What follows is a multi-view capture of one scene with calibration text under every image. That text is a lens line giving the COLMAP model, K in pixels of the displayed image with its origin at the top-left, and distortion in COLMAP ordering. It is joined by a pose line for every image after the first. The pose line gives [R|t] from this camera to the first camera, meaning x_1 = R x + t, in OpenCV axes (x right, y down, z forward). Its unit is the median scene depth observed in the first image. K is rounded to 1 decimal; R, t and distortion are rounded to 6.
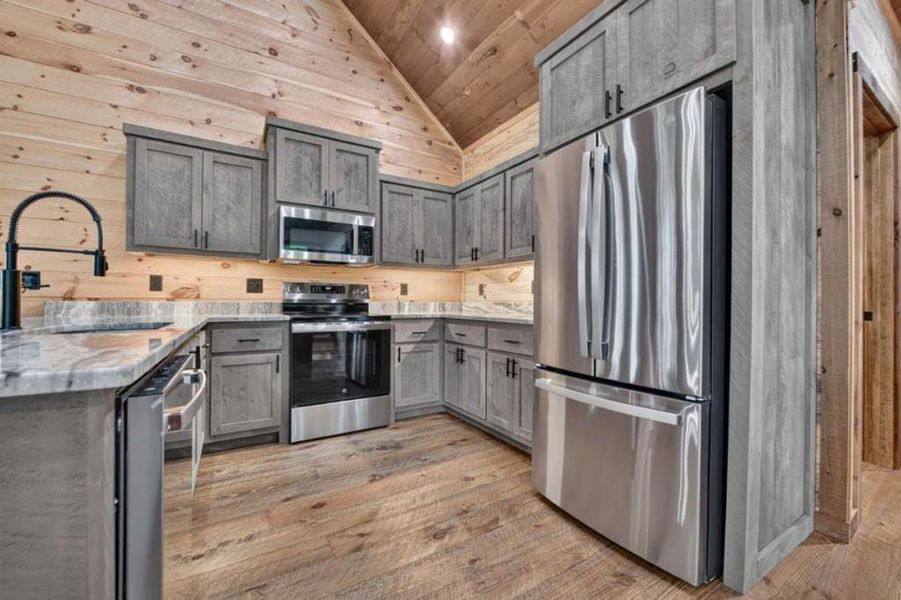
lens RADIAL K [[361.6, 0, 455.3], [0, 361.6, 304.5], [0, 0, 1]] dist [-0.011492, 0.000458]
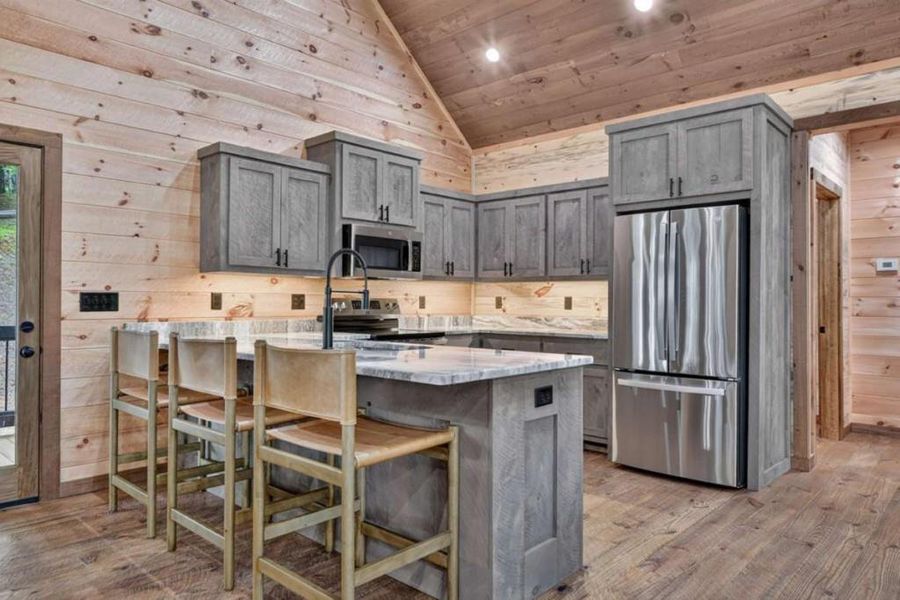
lens RADIAL K [[584.8, 0, 454.2], [0, 584.8, 303.4], [0, 0, 1]] dist [0.022168, 0.000777]
pose [[0.963911, -0.000347, 0.266224, -0.648366], [0.001072, 0.999996, -0.002578, -0.050224], [-0.266222, 0.002770, 0.963908, -0.648093]]
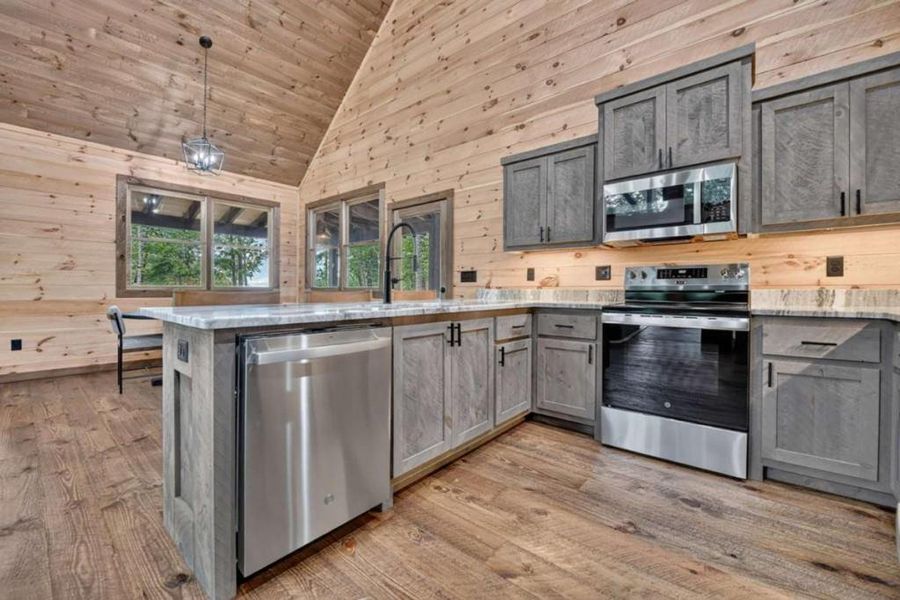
lens RADIAL K [[361.2, 0, 451.1], [0, 361.2, 292.9], [0, 0, 1]] dist [-0.011492, 0.000458]
pose [[0.323451, 0.005045, -0.946231, 0.272956], [-0.004293, 0.999983, 0.003864, 0.000583], [0.946235, 0.002813, 0.323467, 0.329087]]
